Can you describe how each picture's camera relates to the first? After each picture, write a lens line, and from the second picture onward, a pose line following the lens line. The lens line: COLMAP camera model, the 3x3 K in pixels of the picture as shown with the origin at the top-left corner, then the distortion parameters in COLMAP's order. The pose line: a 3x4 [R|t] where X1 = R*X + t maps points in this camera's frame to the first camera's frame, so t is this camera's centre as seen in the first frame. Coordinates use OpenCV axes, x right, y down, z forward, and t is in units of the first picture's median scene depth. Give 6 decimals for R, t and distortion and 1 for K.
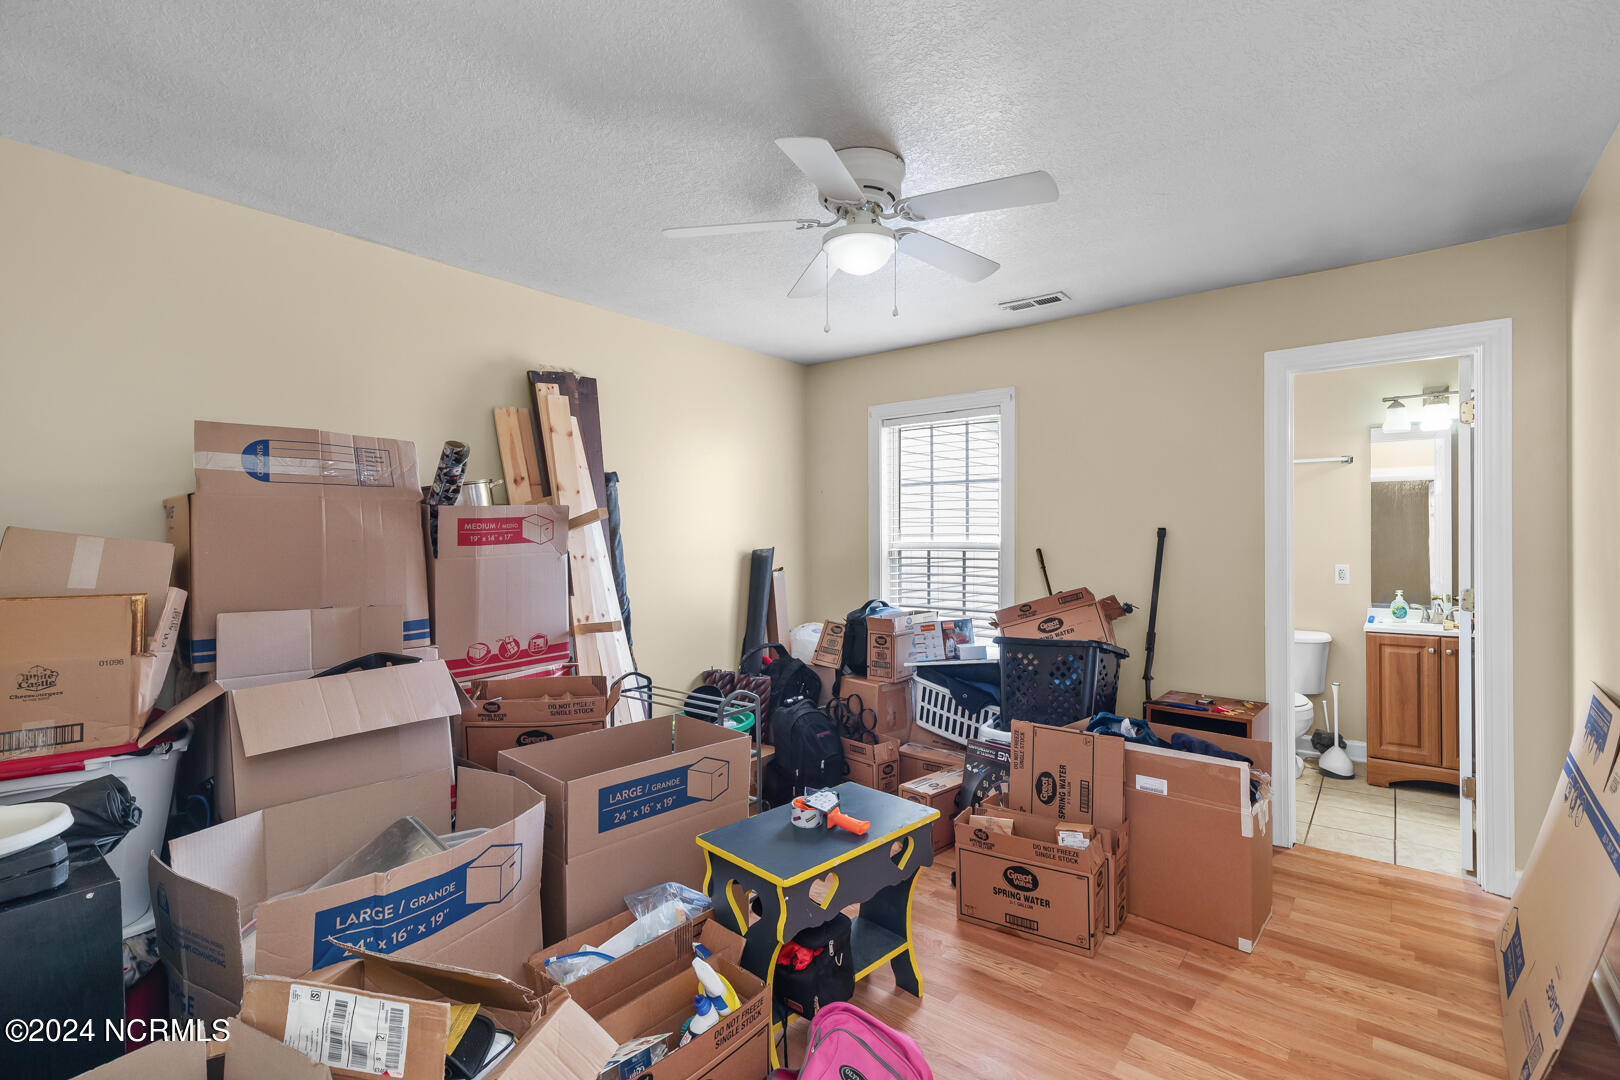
lens RADIAL K [[731.0, 0, 813.5], [0, 731.0, 543.8], [0, 0, 1]] dist [0.010009, -0.003141]
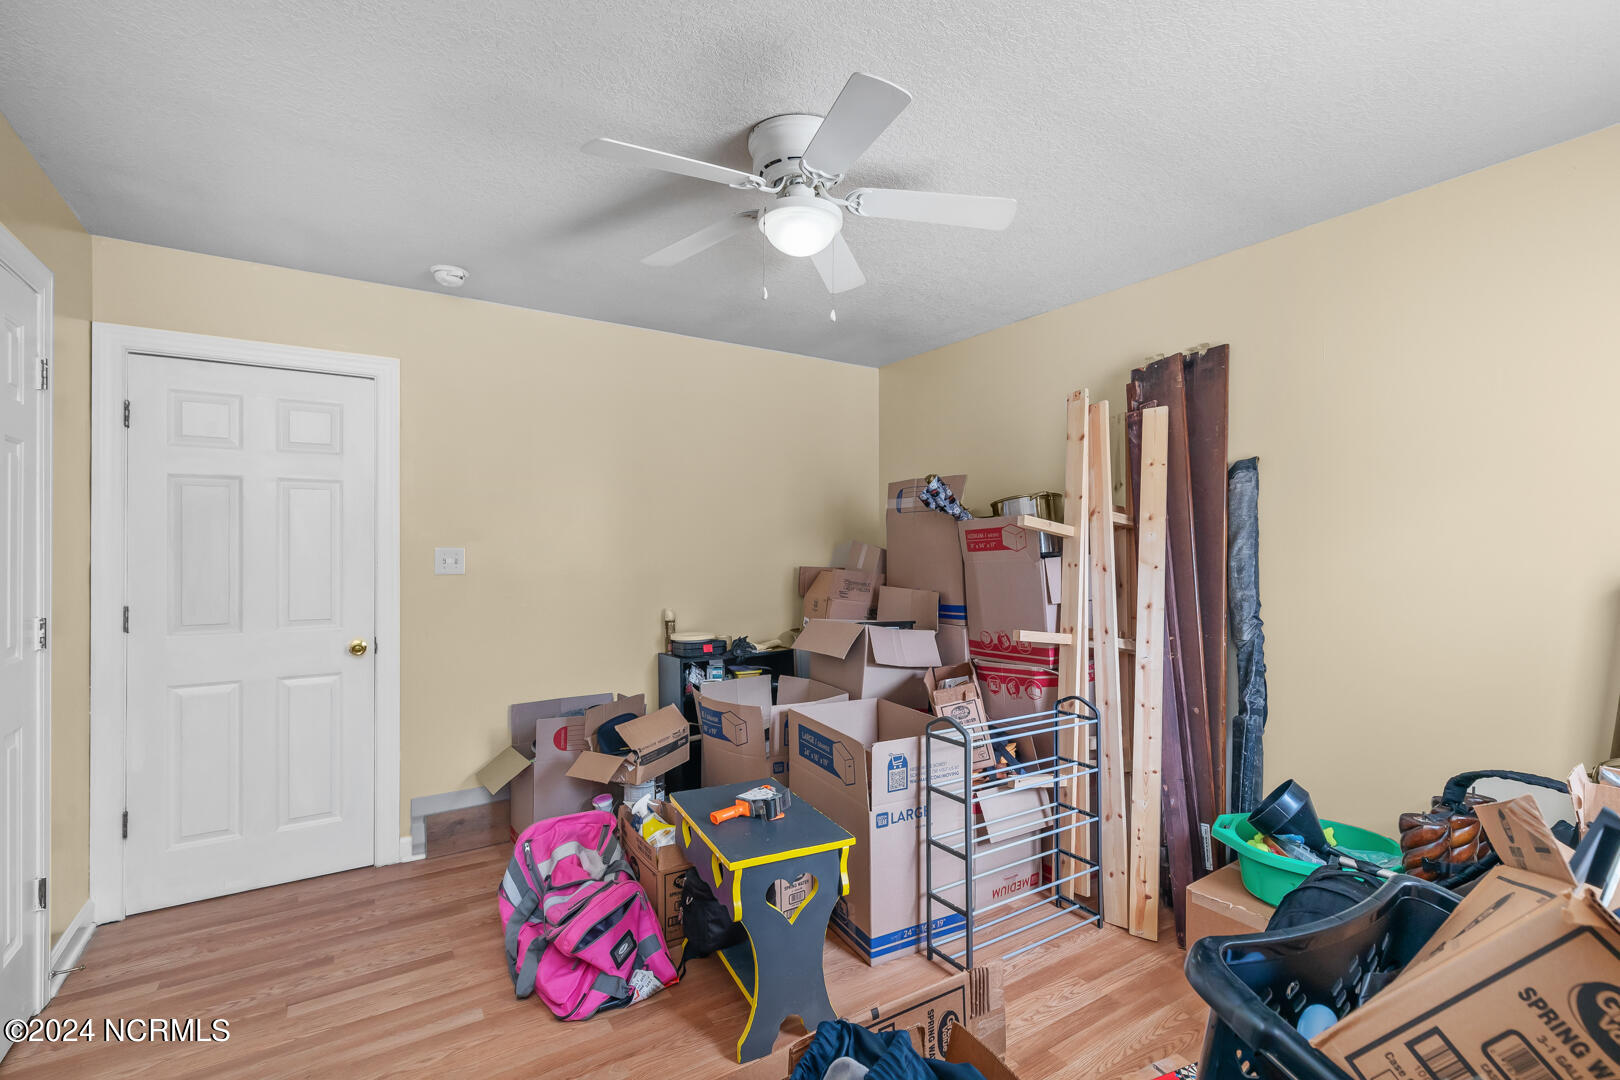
lens RADIAL K [[731.0, 0, 810.9], [0, 731.0, 537.6], [0, 0, 1]] dist [0.010009, -0.003141]
pose [[-0.312757, -0.001123, -0.949833, 0.827904], [0.005661, 0.999979, -0.003046, -0.019804], [0.949816, -0.006330, -0.312744, 1.150043]]
